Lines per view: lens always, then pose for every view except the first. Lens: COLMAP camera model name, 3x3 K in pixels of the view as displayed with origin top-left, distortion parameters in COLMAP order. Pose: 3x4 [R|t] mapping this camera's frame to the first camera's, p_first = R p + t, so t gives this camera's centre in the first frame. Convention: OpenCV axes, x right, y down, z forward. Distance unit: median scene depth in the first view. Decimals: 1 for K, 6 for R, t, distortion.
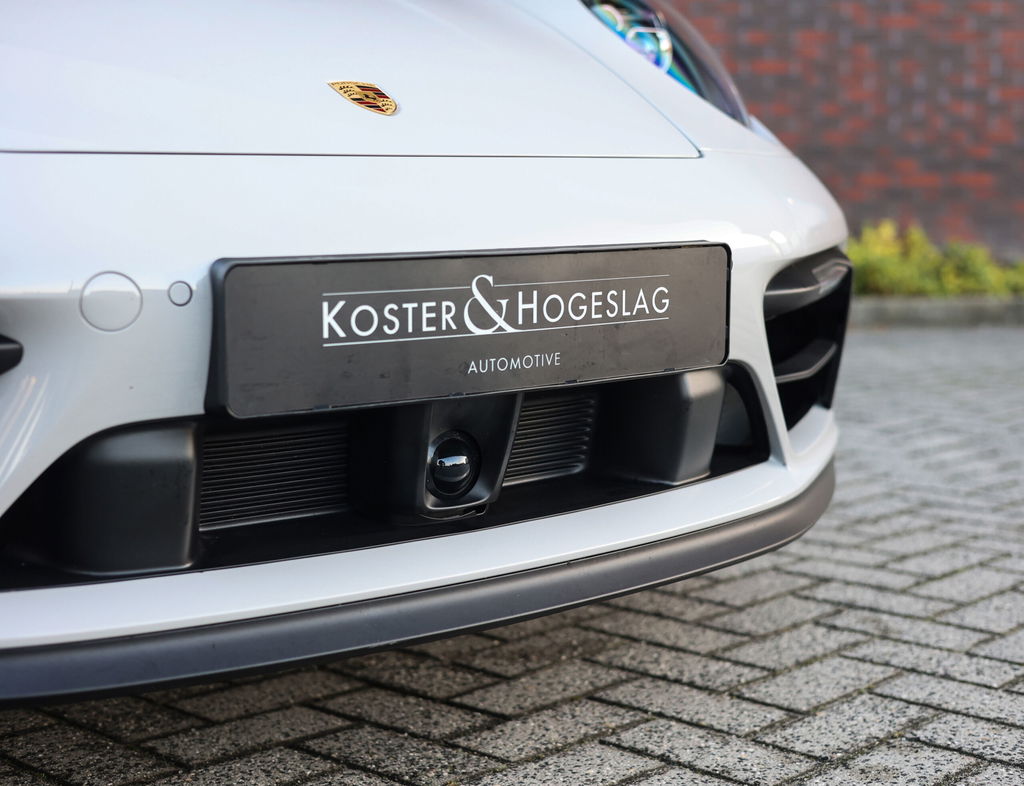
lens RADIAL K [[1565.1, 0, 512.0], [0, 1565.1, 393.0], [0, 0, 1]] dist [-0.010742, -0.022578]
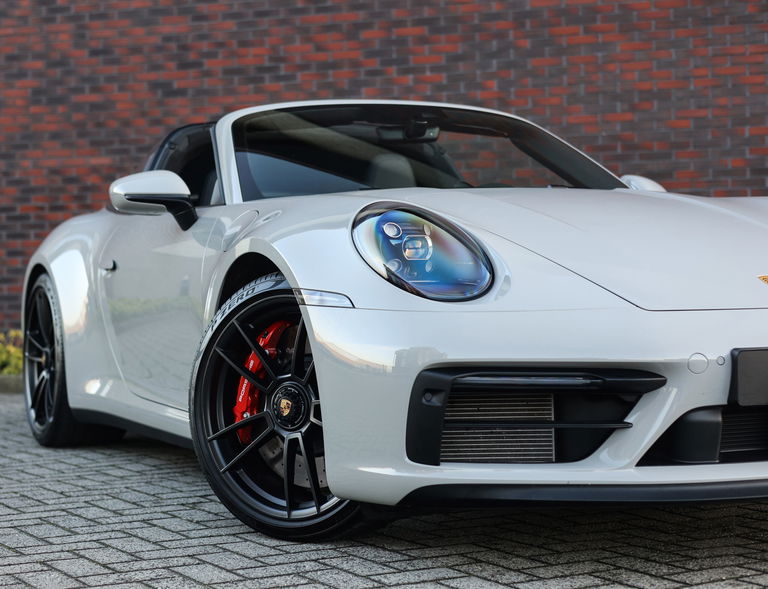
lens RADIAL K [[1242.1, 0, 384.0], [0, 1242.1, 294.5], [0, 0, 1]] dist [0.030316, -0.072188]
pose [[0.955876, -0.011648, -0.293539, -0.116478], [-0.023425, 0.993010, -0.115685, 0.080897], [0.292834, 0.117457, 0.948921, -1.167351]]
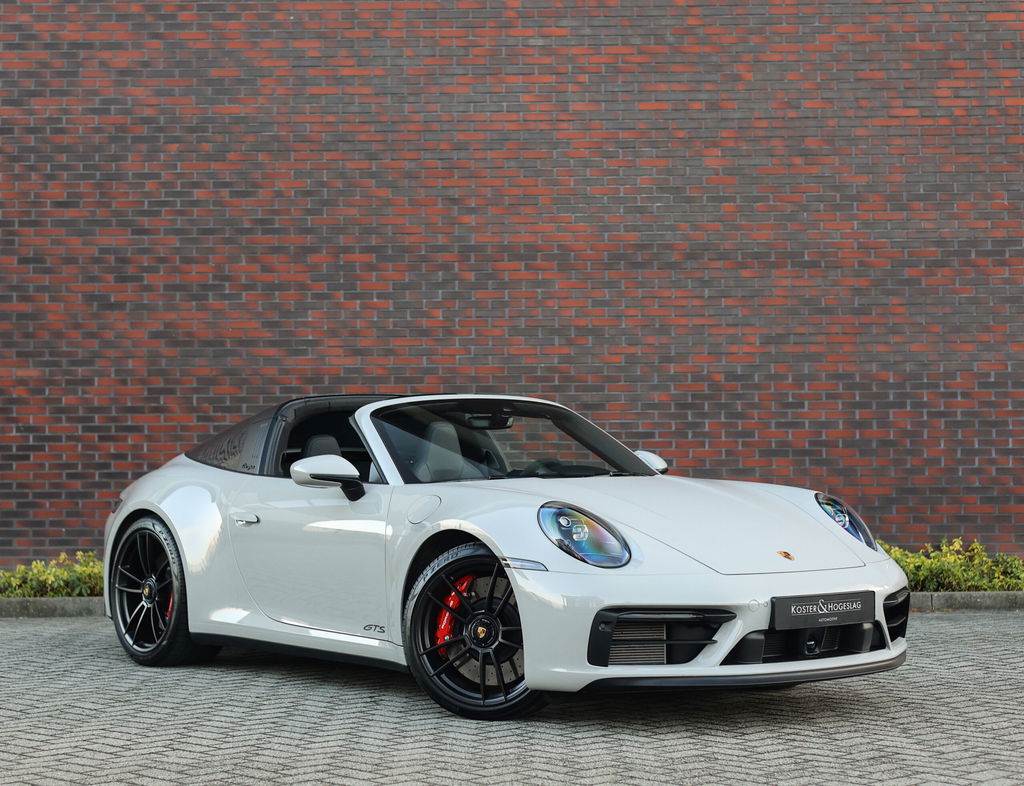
lens RADIAL K [[1482.8, 0, 527.7], [0, 1482.8, 425.1], [0, 0, 1]] dist [0.014887, 0.001097]
pose [[0.997813, -0.001432, -0.066084, -0.576166], [-0.009258, 0.986882, -0.161179, 0.125054], [0.065448, 0.161439, 0.984710, -3.337611]]
